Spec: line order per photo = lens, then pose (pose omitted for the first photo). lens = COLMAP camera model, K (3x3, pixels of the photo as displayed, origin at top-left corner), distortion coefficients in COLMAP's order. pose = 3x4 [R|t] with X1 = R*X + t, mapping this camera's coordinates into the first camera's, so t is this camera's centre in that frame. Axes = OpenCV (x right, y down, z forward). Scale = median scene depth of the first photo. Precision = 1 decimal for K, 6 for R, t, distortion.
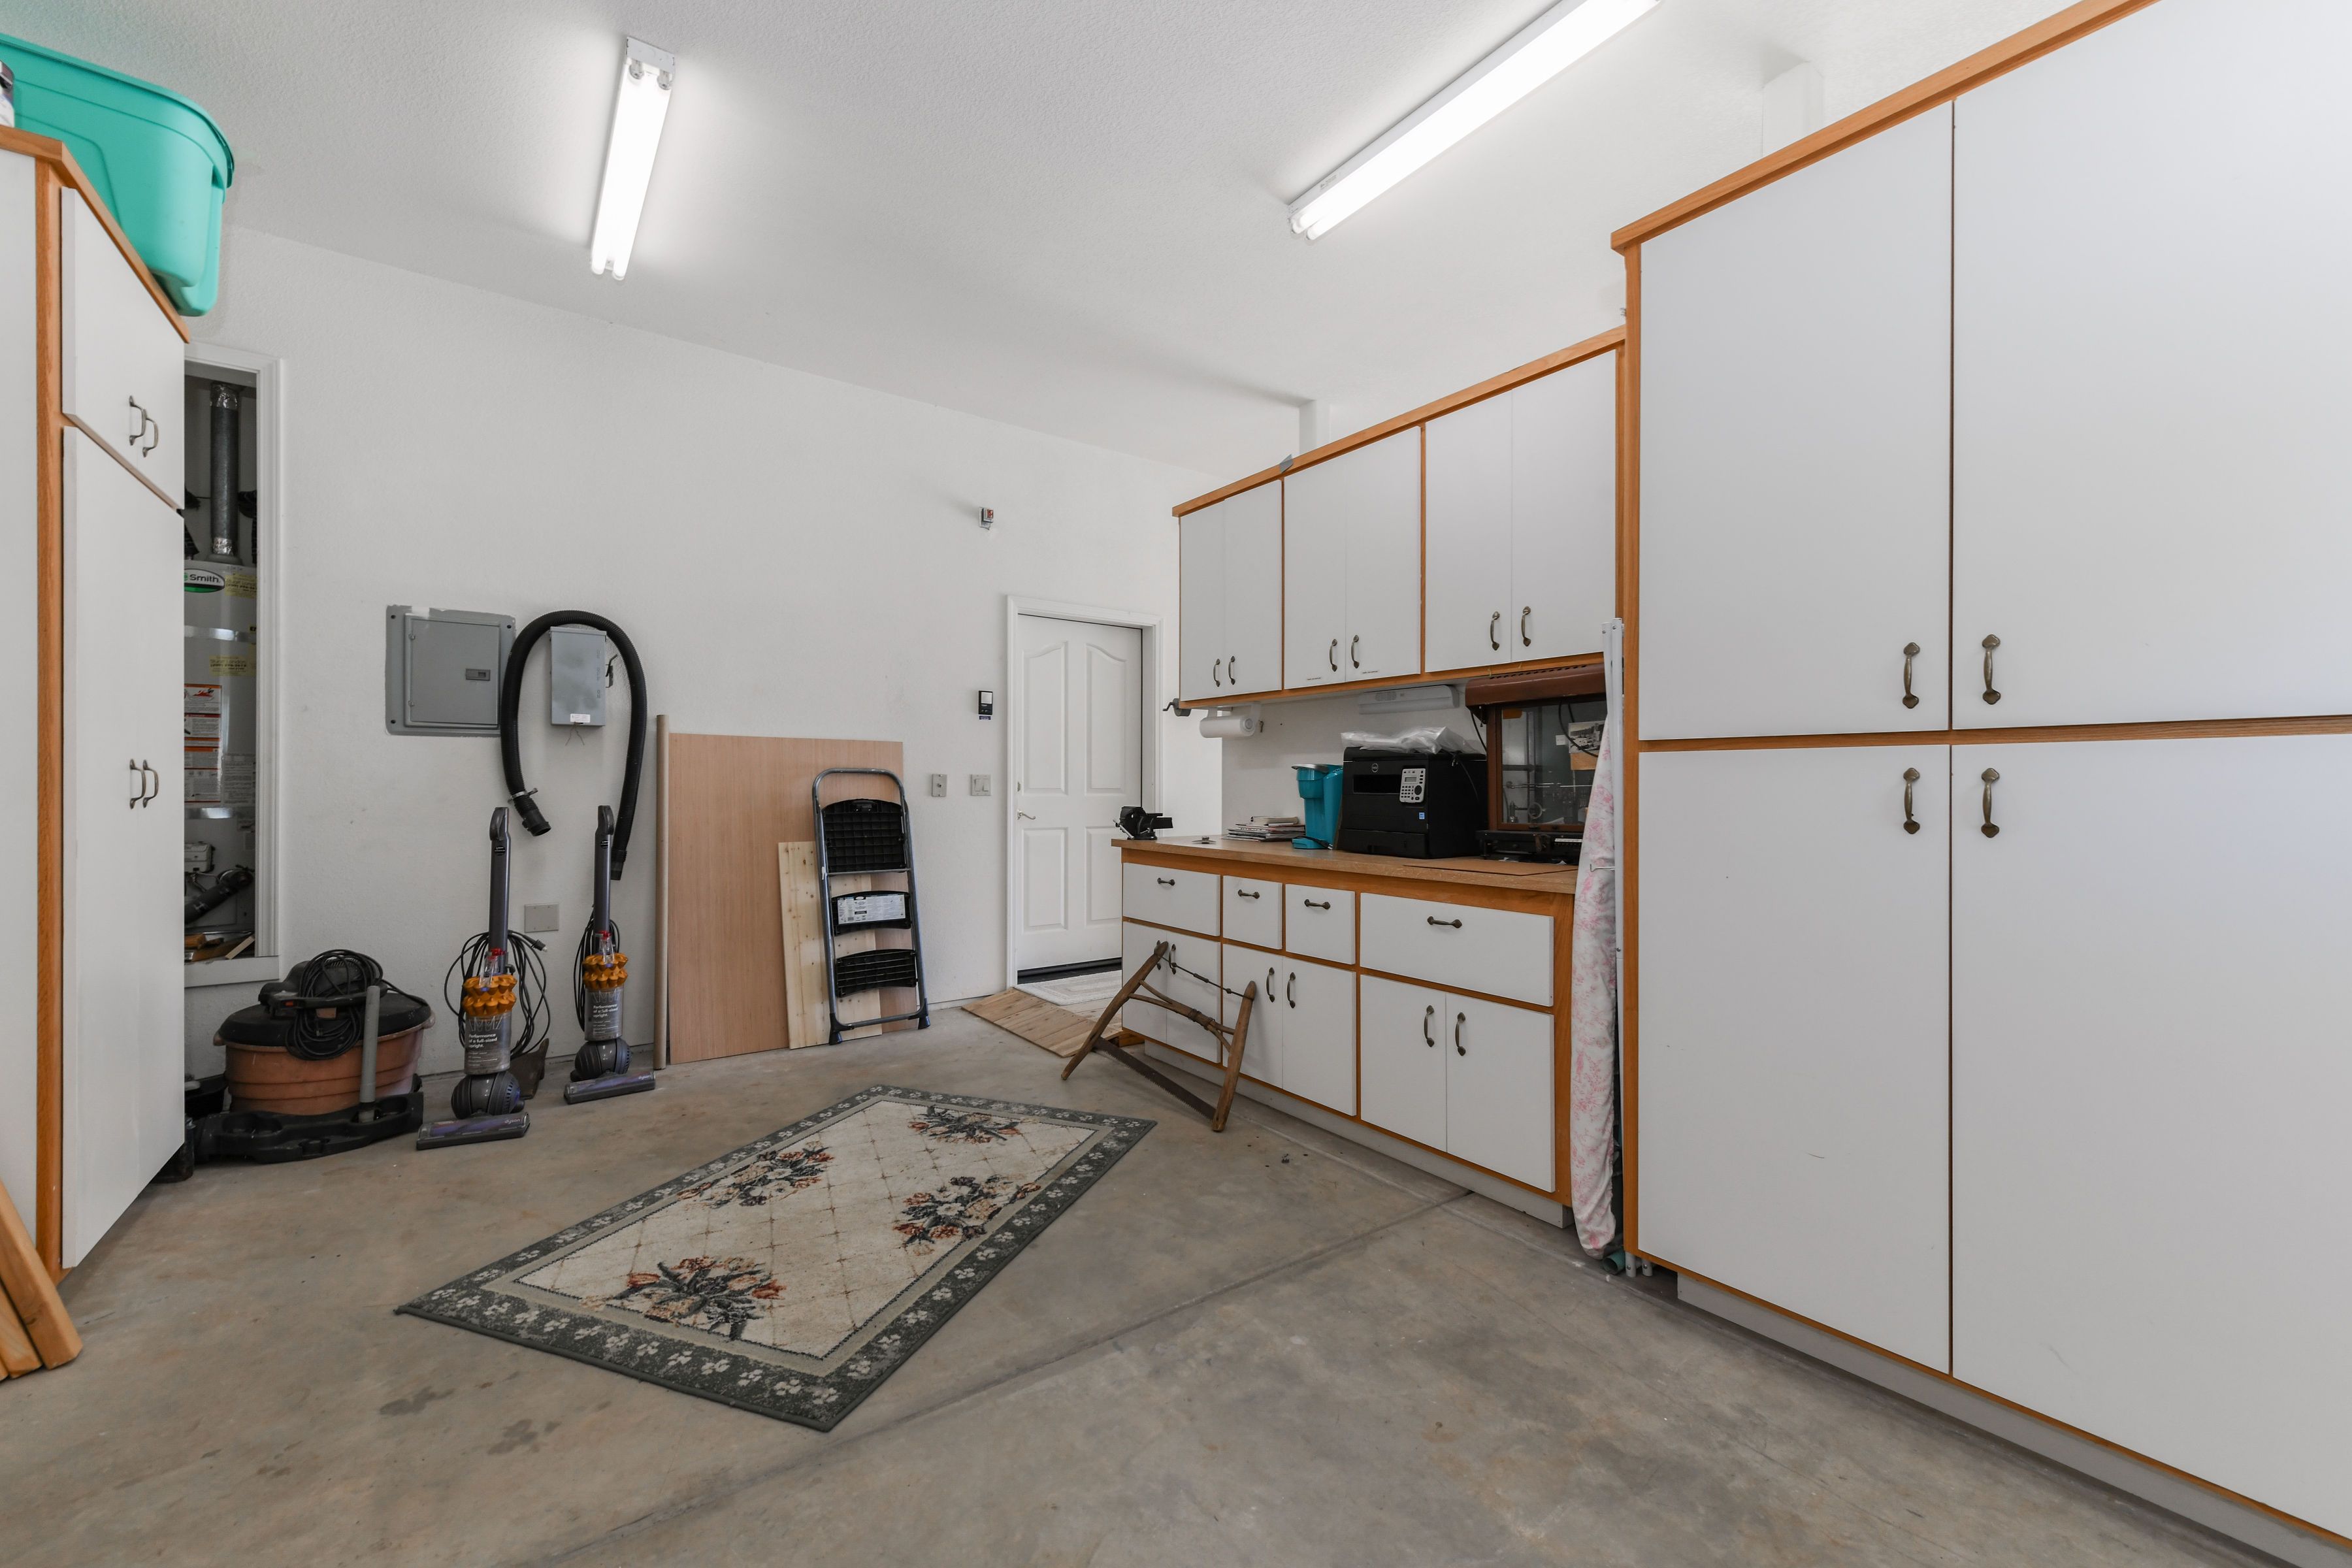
lens RADIAL K [[929.2, 0, 1194.8], [0, 929.2, 784.5], [0, 0, 1]] dist [0.005524, -0.001663]
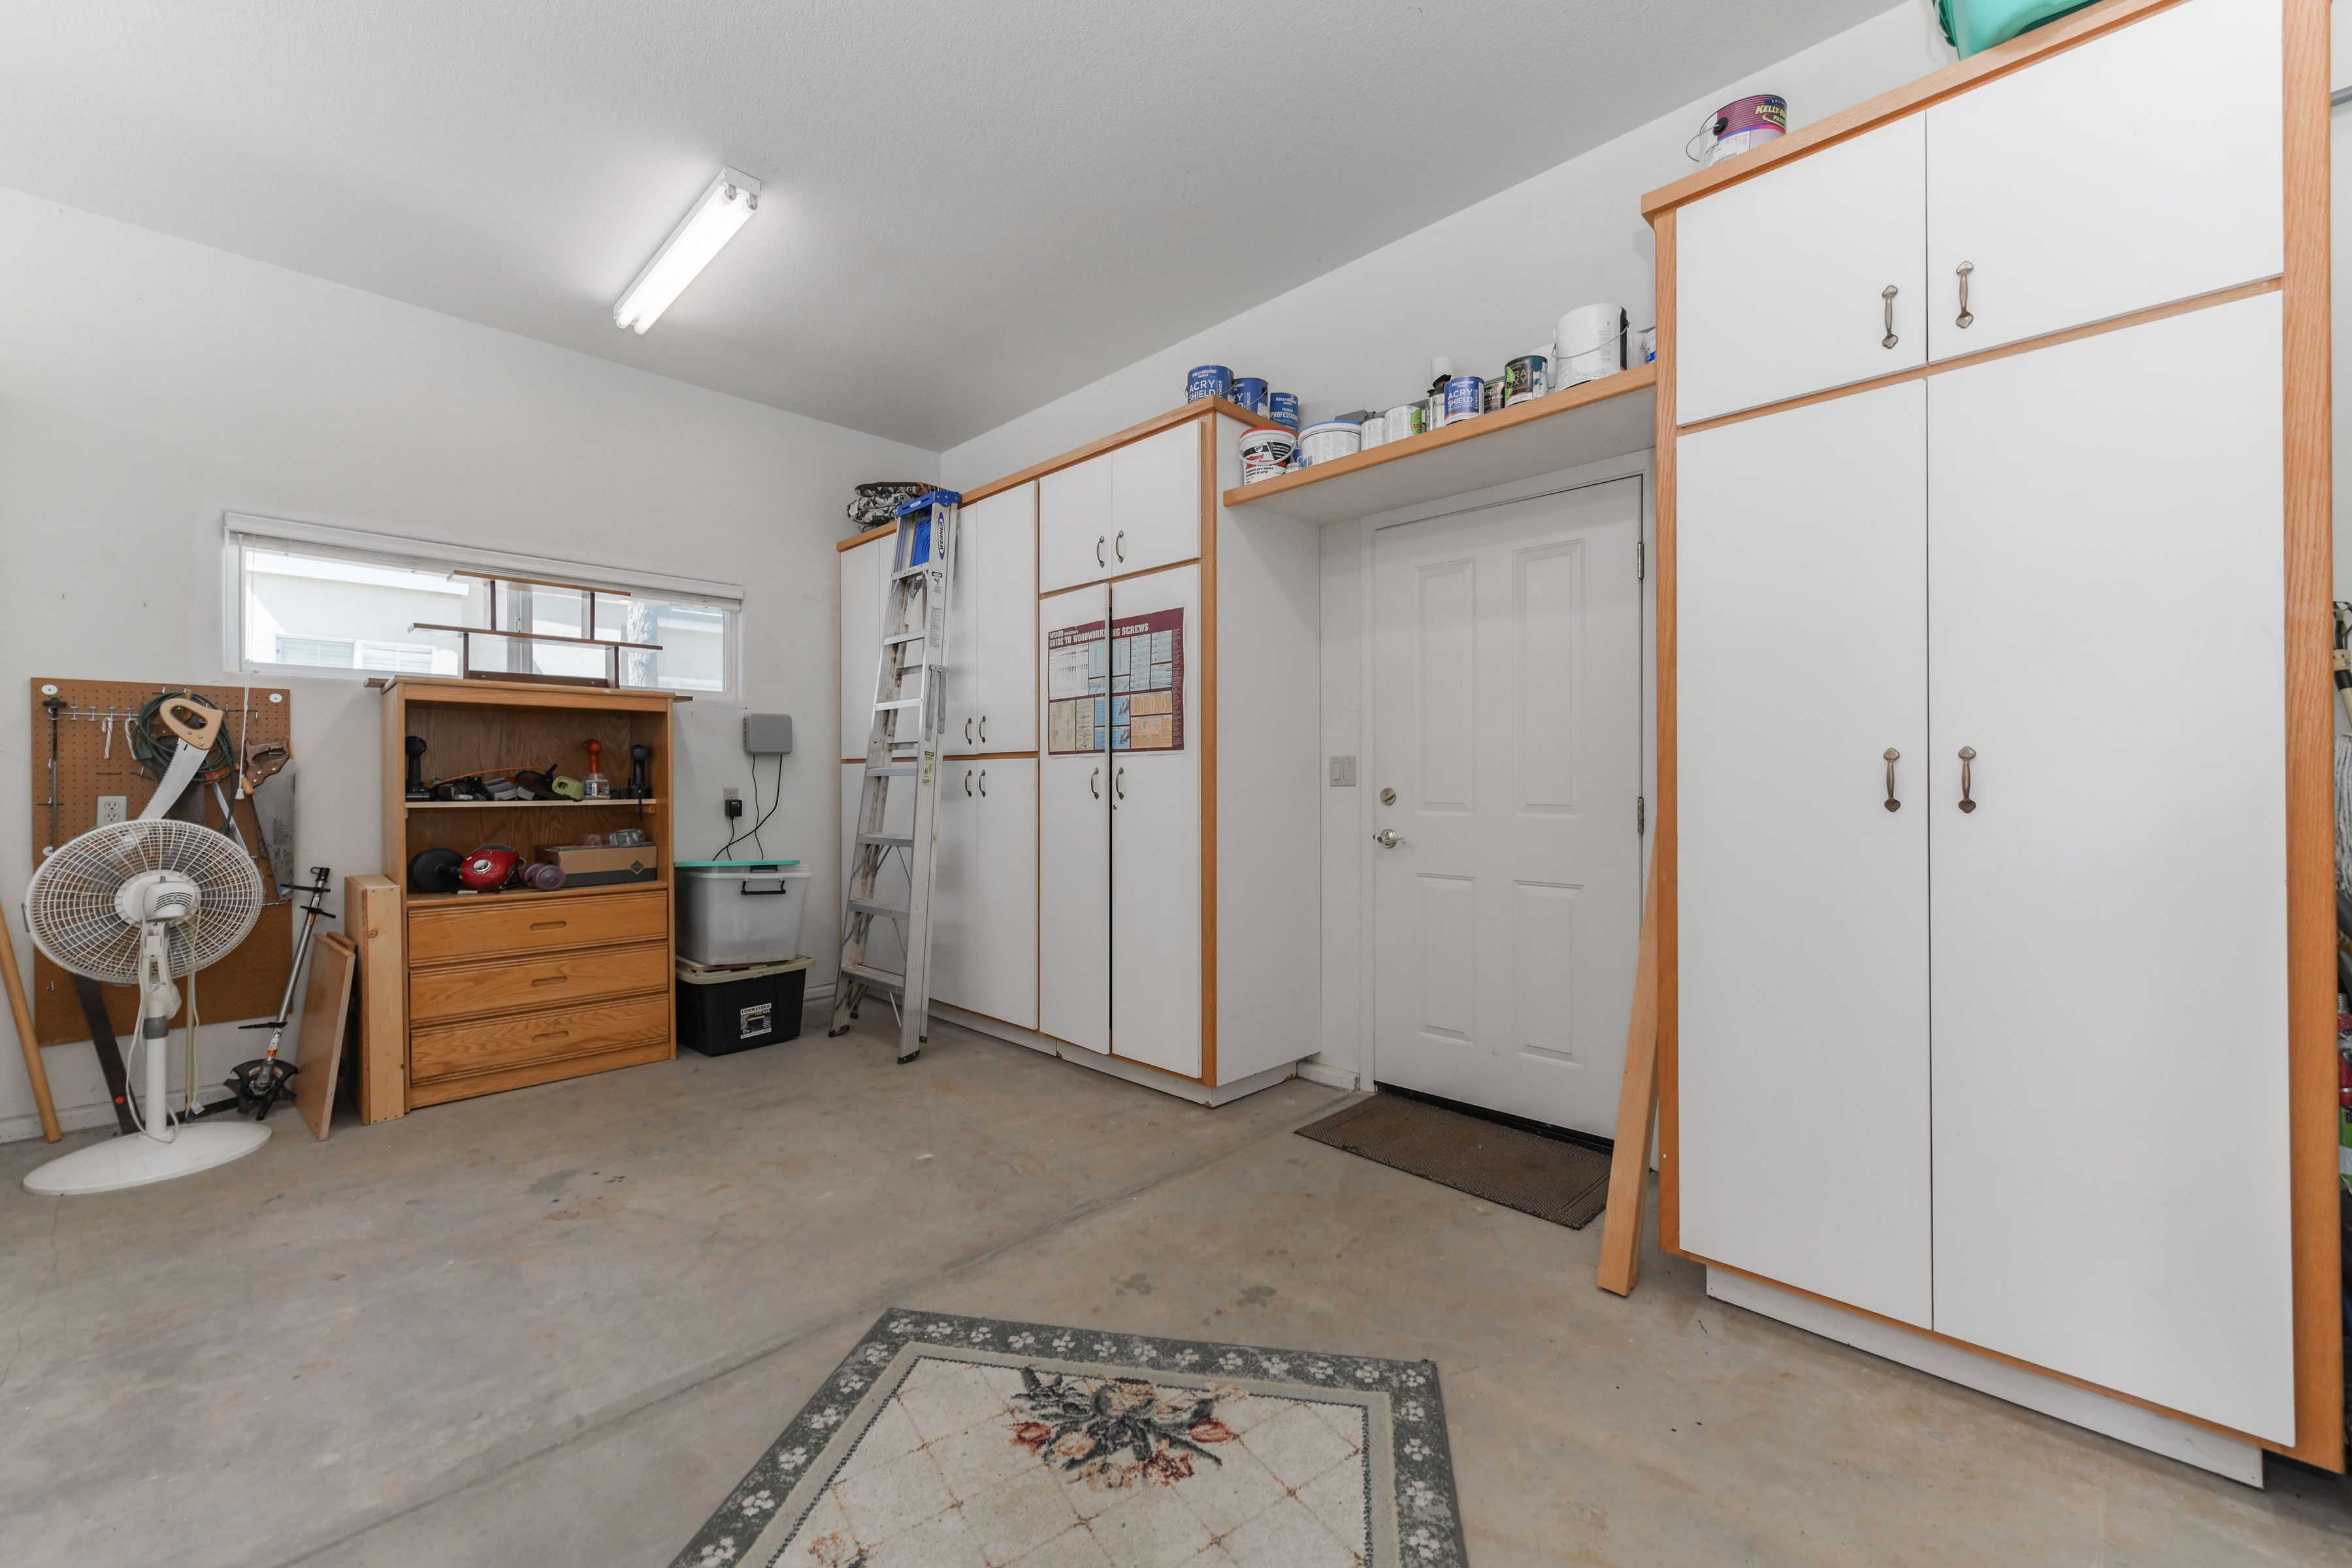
lens RADIAL K [[929.2, 0, 1200.1], [0, 929.2, 779.6], [0, 0, 1]] dist [0.005524, -0.001663]
pose [[-0.987055, -0.002746, -0.160356, -0.441211], [-0.002210, 0.999991, -0.003520, 0.002754], [0.160364, -0.003120, -0.987053, 1.673276]]
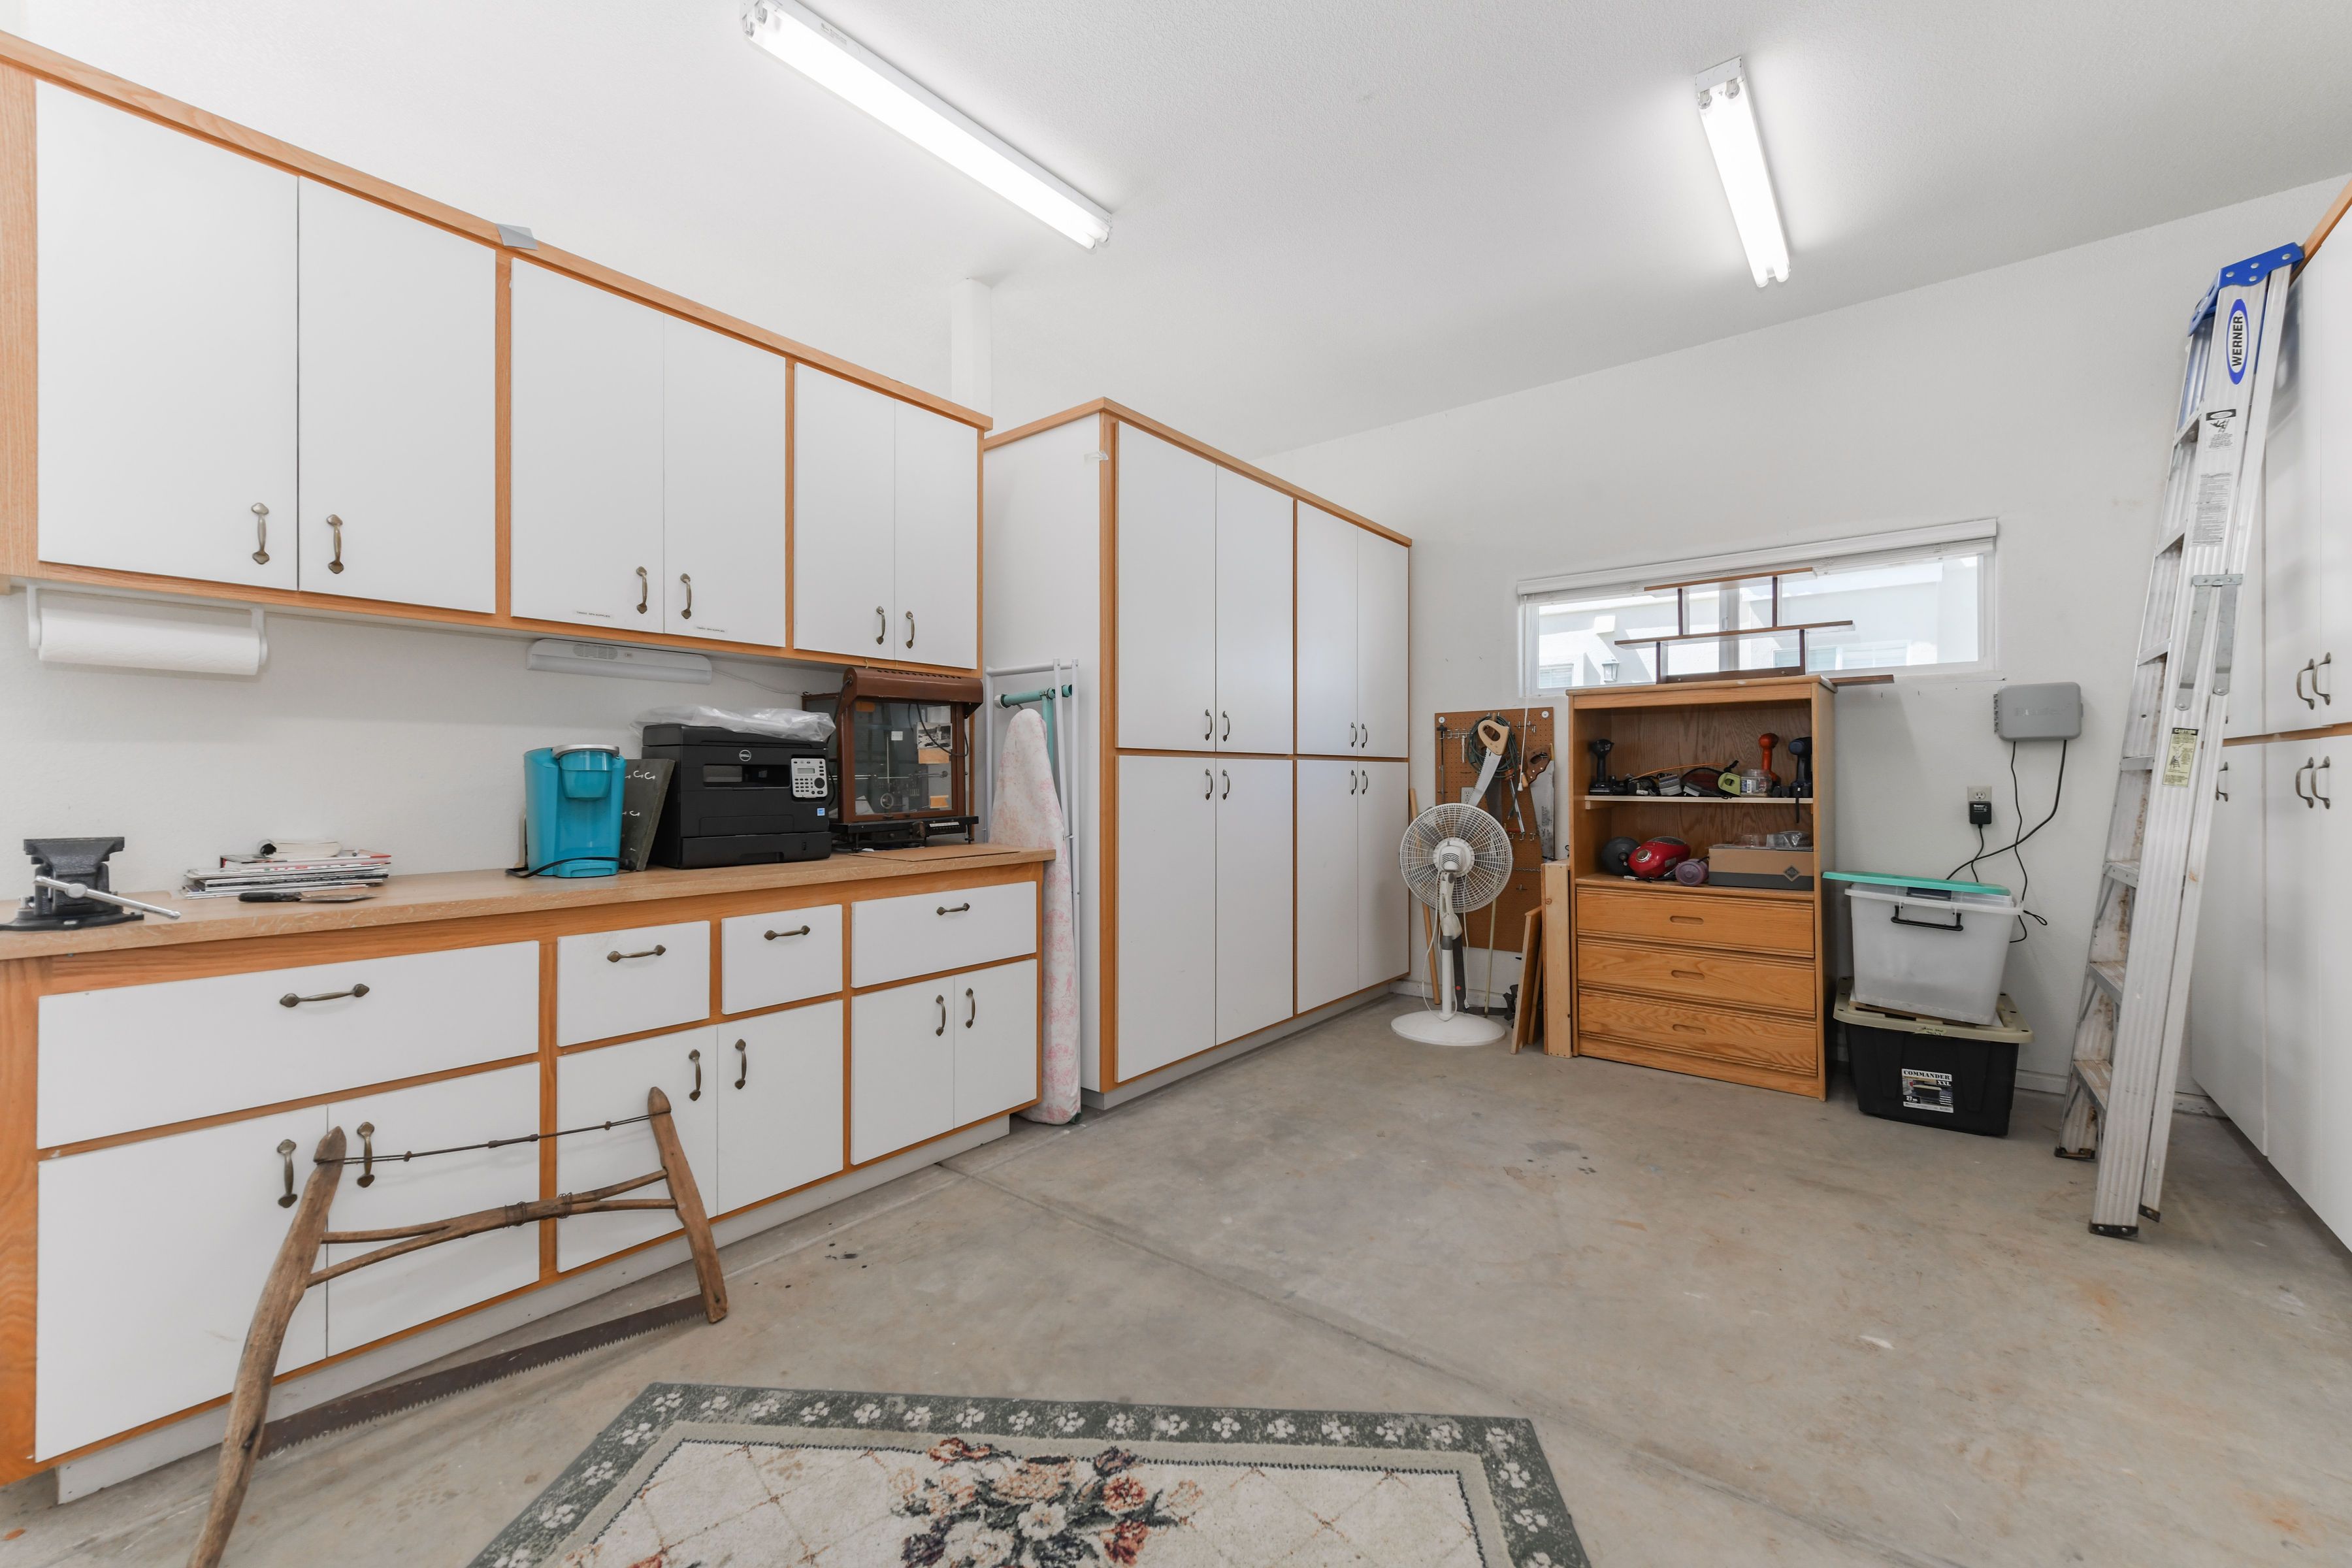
lens RADIAL K [[929.2, 0, 1170.4], [0, 929.2, 778.5], [0, 0, 1]] dist [0.005524, -0.001663]
pose [[-0.241161, -0.004713, 0.970474, -0.939810], [-0.000726, 0.999989, 0.004676, -0.003553], [-0.970485, 0.000423, -0.241162, 1.192530]]
